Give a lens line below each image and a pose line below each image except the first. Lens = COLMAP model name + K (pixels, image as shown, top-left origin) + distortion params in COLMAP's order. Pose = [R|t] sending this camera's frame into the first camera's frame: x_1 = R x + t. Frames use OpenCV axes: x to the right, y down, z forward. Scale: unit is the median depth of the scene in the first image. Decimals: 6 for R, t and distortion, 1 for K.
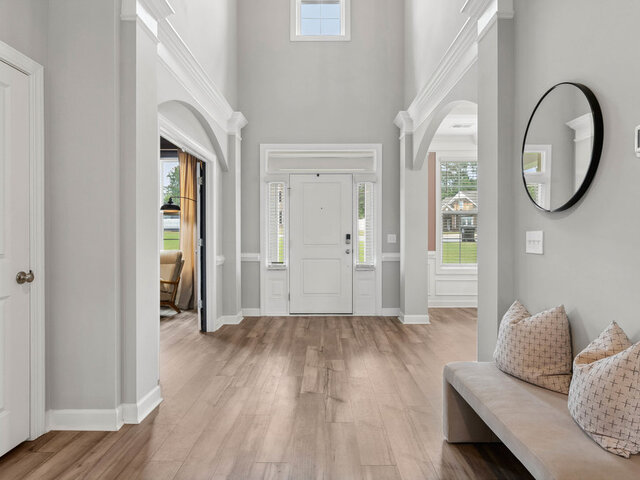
lens RADIAL K [[387.7, 0, 320.0], [0, 387.7, 240.0], [0, 0, 1]] dist [0.001045, 0.000184]
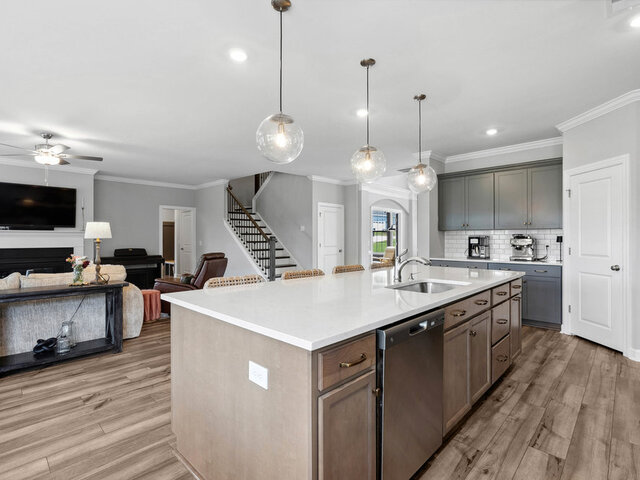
lens RADIAL K [[322.8, 0, 322.7], [0, 322.8, 237.7], [0, 0, 1]] dist [-0.008652, 0.001241]
pose [[0.732335, -0.001303, -0.680943, 0.708567], [-0.005105, 0.999960, -0.007404, -0.013217], [0.680925, 0.008898, 0.732299, -0.818245]]
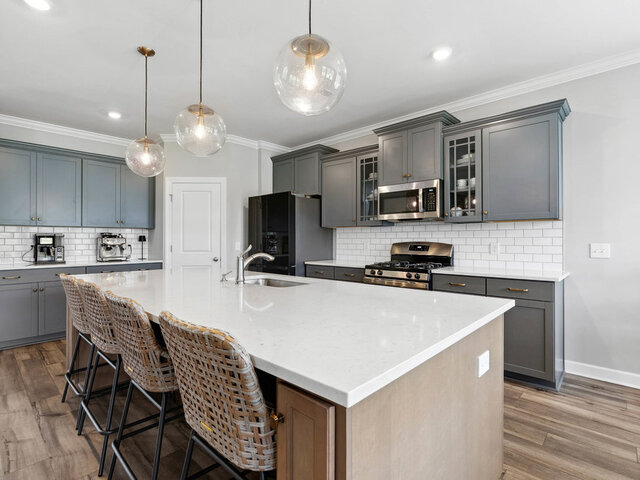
lens RADIAL K [[326.3, 0, 323.5], [0, 326.3, 238.5], [0, 0, 1]] dist [-0.008134, 0.001579]
pose [[0.675251, -0.000123, 0.737588, 0.244348], [0.009573, 0.999917, -0.008596, -0.005410], [-0.737526, 0.012866, 0.675196, -0.752505]]
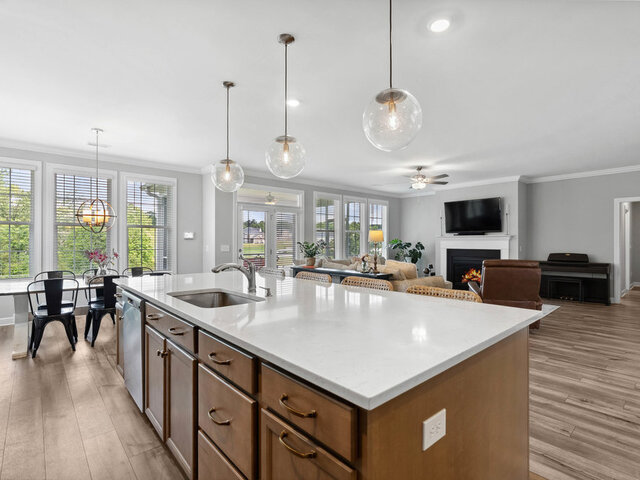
lens RADIAL K [[326.3, 0, 323.5], [0, 326.3, 238.5], [0, 0, 1]] dist [-0.008134, 0.001579]
pose [[-0.735452, -0.005702, -0.677553, 0.681527], [-0.006723, 0.999977, -0.001117, -0.022131], [0.677543, 0.003734, -0.735473, -0.044407]]
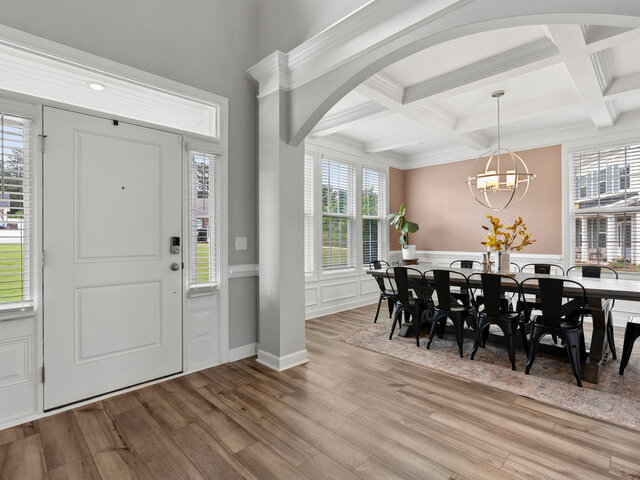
lens RADIAL K [[326.3, 0, 323.5], [0, 326.3, 238.5], [0, 0, 1]] dist [-0.008134, 0.001579]
pose [[0.700807, -0.003041, 0.713344, -0.125344], [0.008976, 0.999949, -0.004556, -0.008929], [-0.713294, 0.009596, 0.700799, 0.520753]]
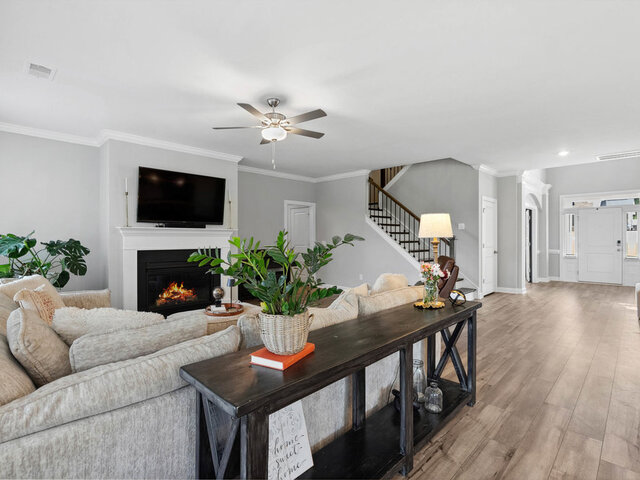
lens RADIAL K [[322.8, 0, 322.7], [0, 322.8, 237.7], [0, 0, 1]] dist [-0.008652, 0.001241]
pose [[0.720625, -0.001314, -0.693324, 0.119277], [-0.005048, 0.999962, -0.007143, -0.010187], [0.693307, 0.008647, 0.720591, -1.089651]]
